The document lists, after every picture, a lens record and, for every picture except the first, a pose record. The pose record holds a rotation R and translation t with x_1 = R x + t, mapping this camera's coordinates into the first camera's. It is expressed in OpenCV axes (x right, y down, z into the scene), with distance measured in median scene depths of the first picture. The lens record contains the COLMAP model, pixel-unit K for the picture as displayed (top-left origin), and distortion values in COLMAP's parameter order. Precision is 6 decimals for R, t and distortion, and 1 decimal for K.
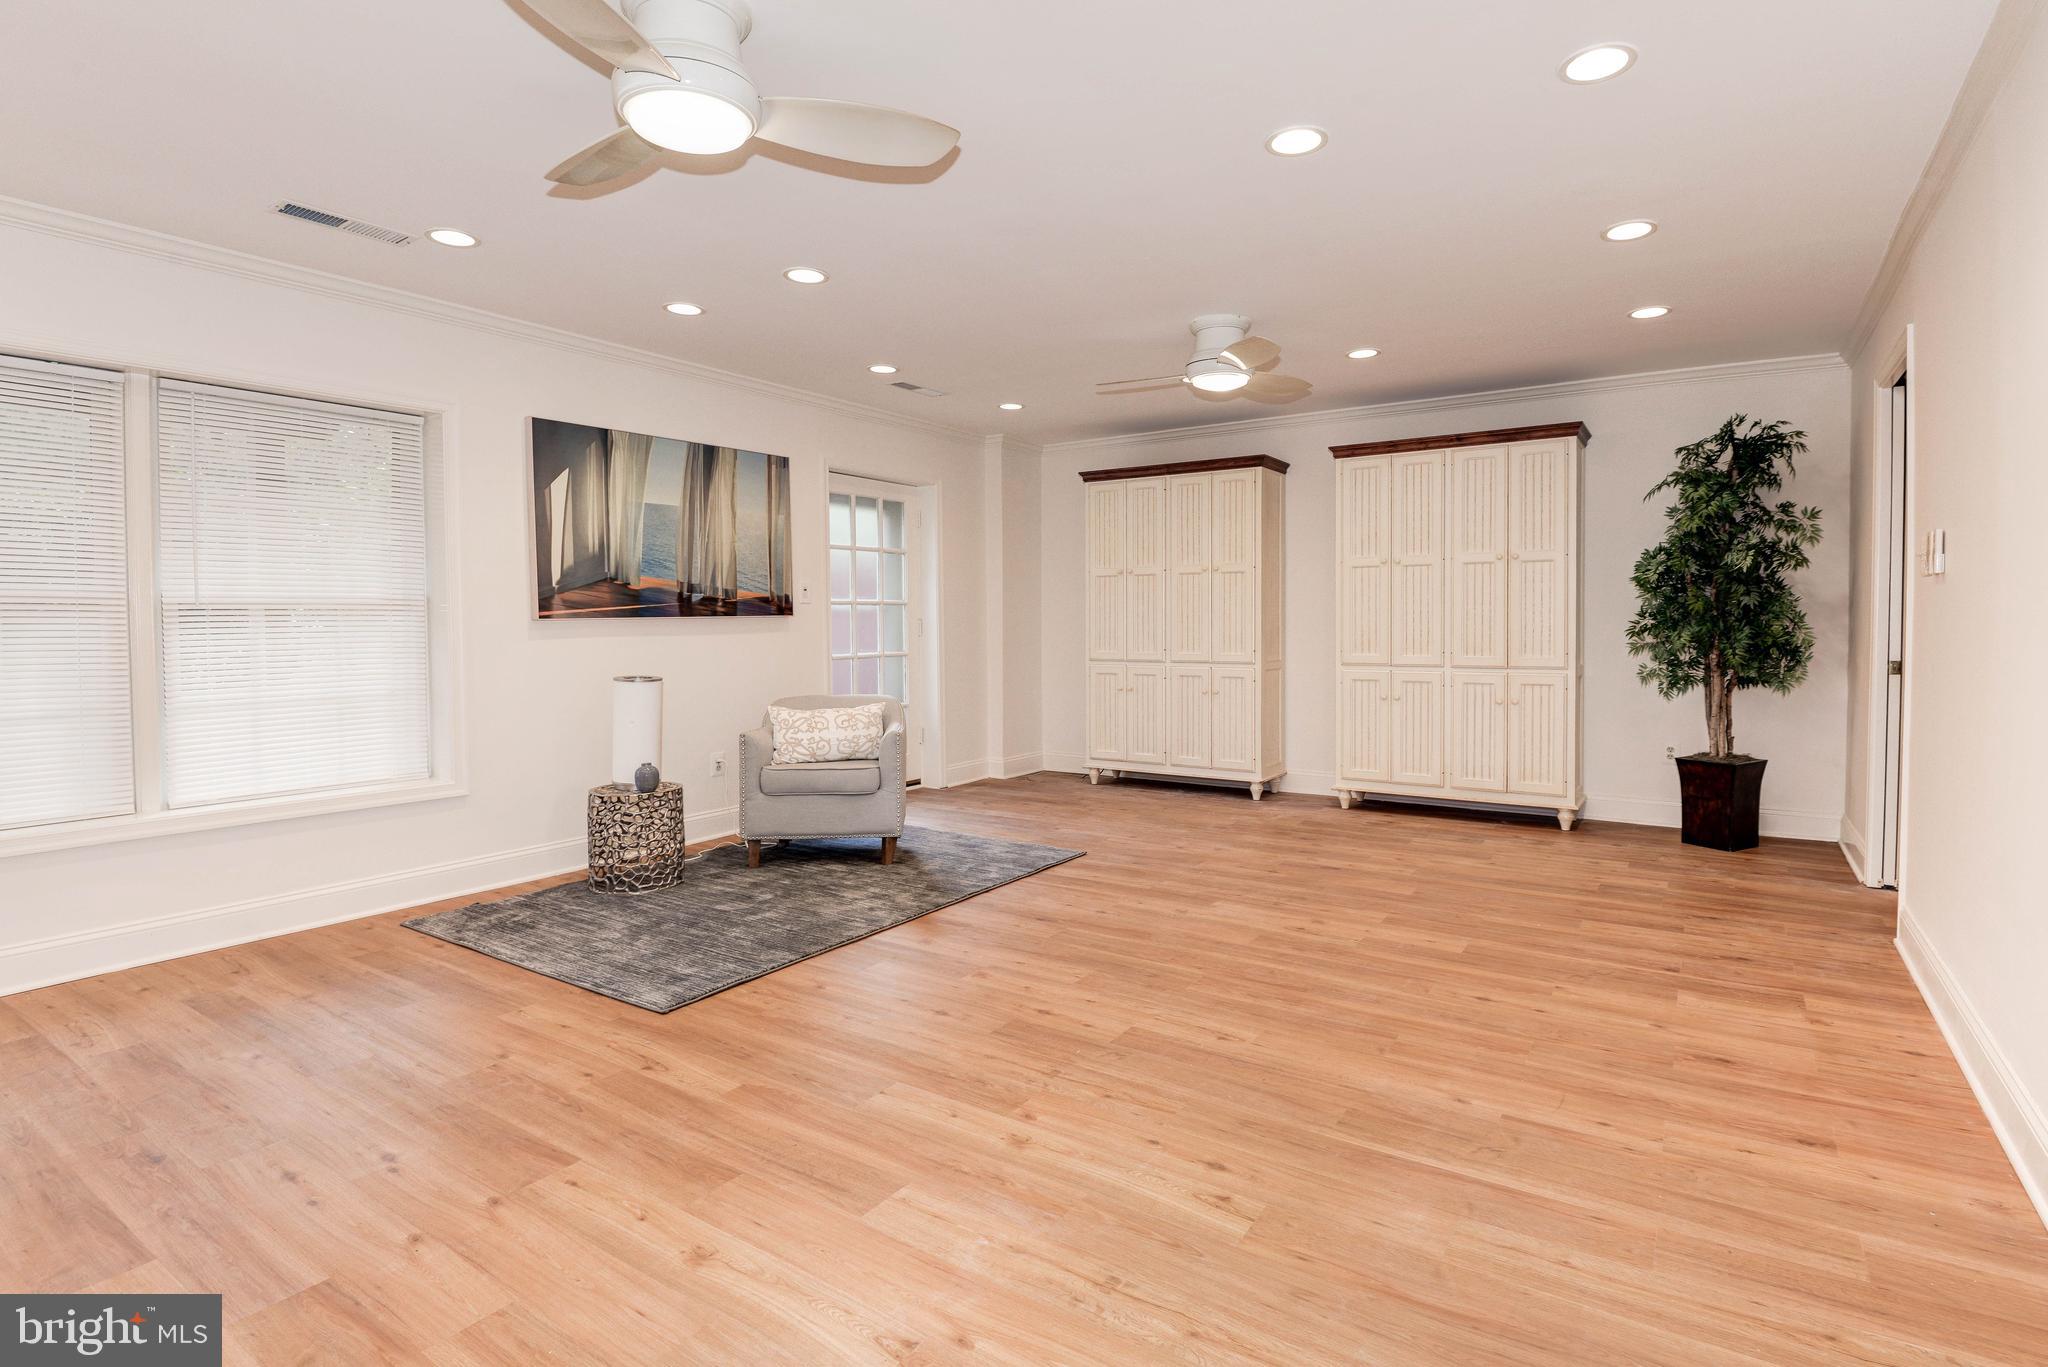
lens RADIAL K [[992.1, 0, 1032.1], [0, 992.1, 652.0], [0, 0, 1]] dist [0.002554, -0.015857]
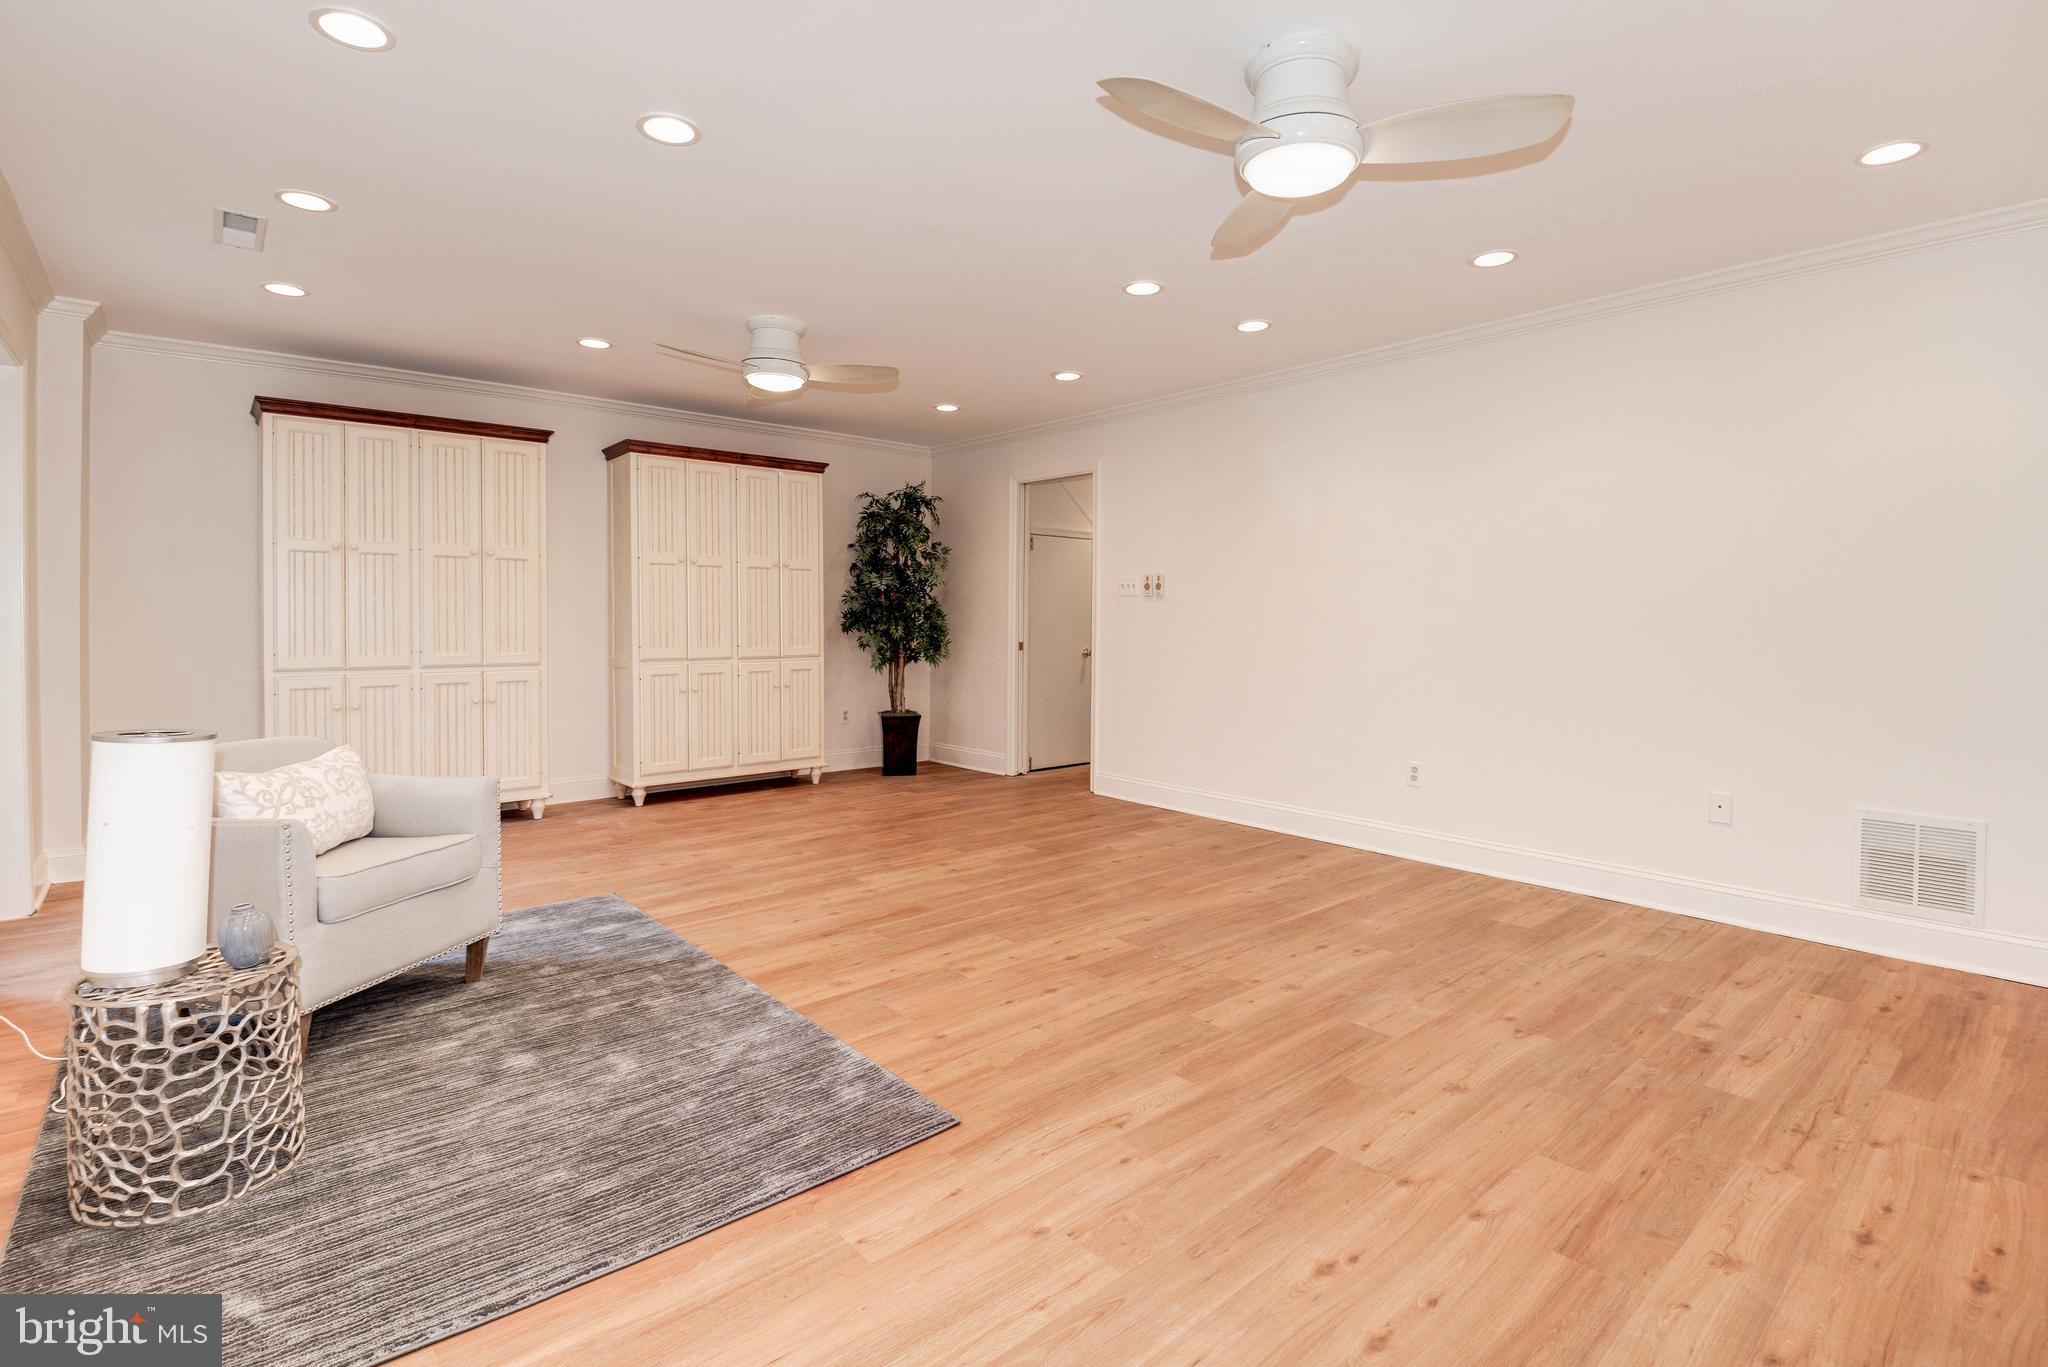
lens RADIAL K [[992.1, 0, 1032.1], [0, 992.1, 652.0], [0, 0, 1]] dist [0.002554, -0.015857]
pose [[0.251754, -0.026600, 0.967426, -0.687248], [0.025792, 0.999452, 0.020768, -0.008622], [-0.967448, 0.019723, 0.252302, 0.470057]]
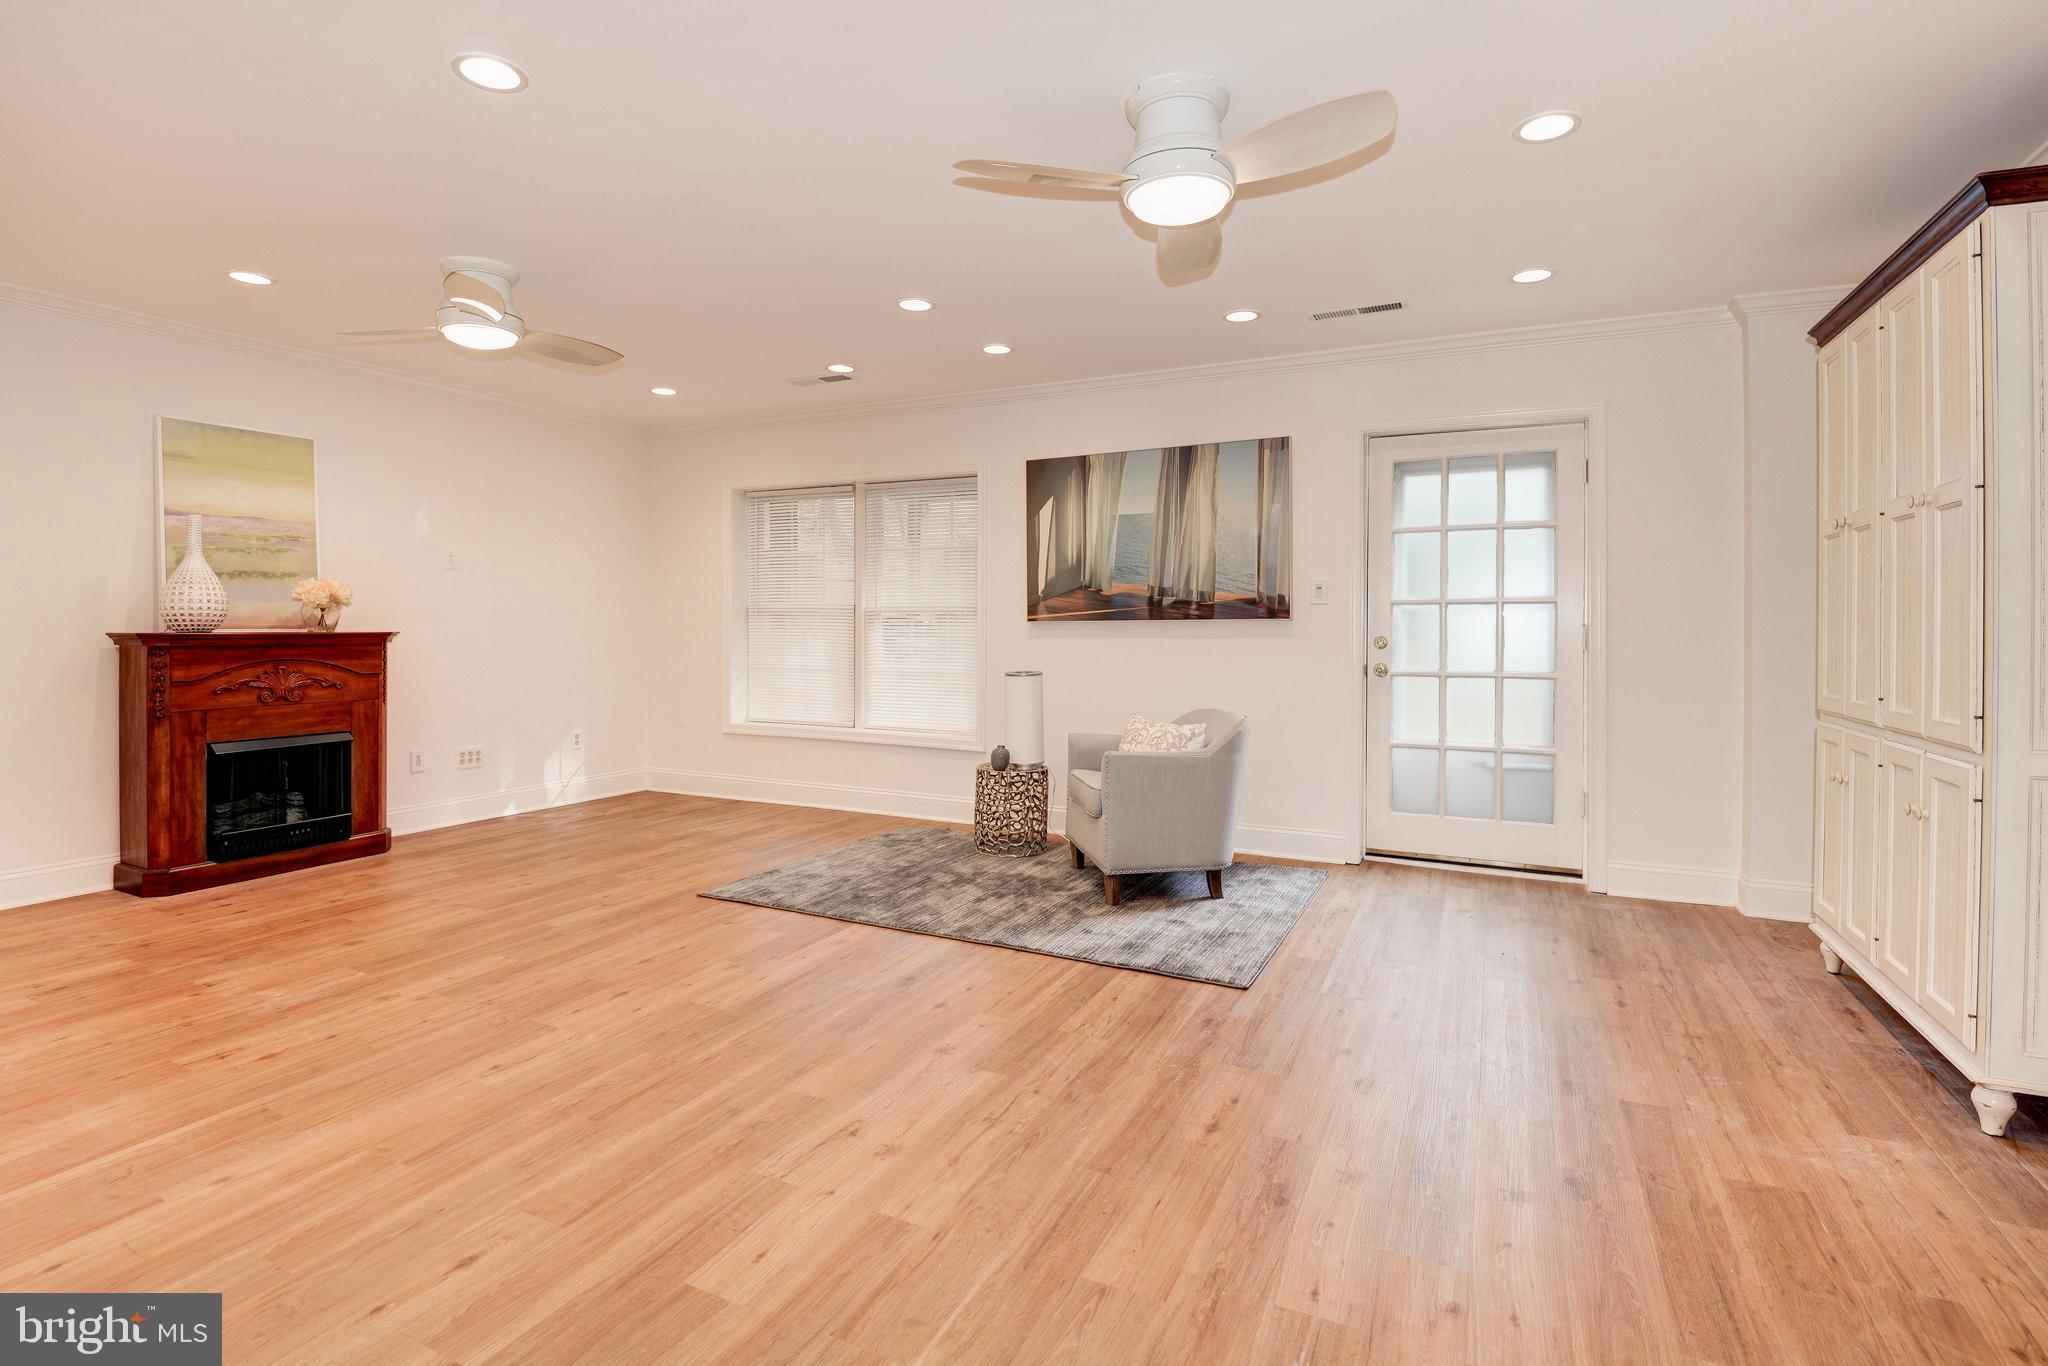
lens RADIAL K [[983.7, 0, 1026.8], [0, 983.7, 629.3], [0, 0, 1]] dist [-0.000128, -0.015190]
pose [[0.133766, 0.011573, -0.990945, 0.695038], [-0.035109, 0.999359, 0.006932, -0.030985], [0.990391, 0.033864, 0.134086, 0.800645]]
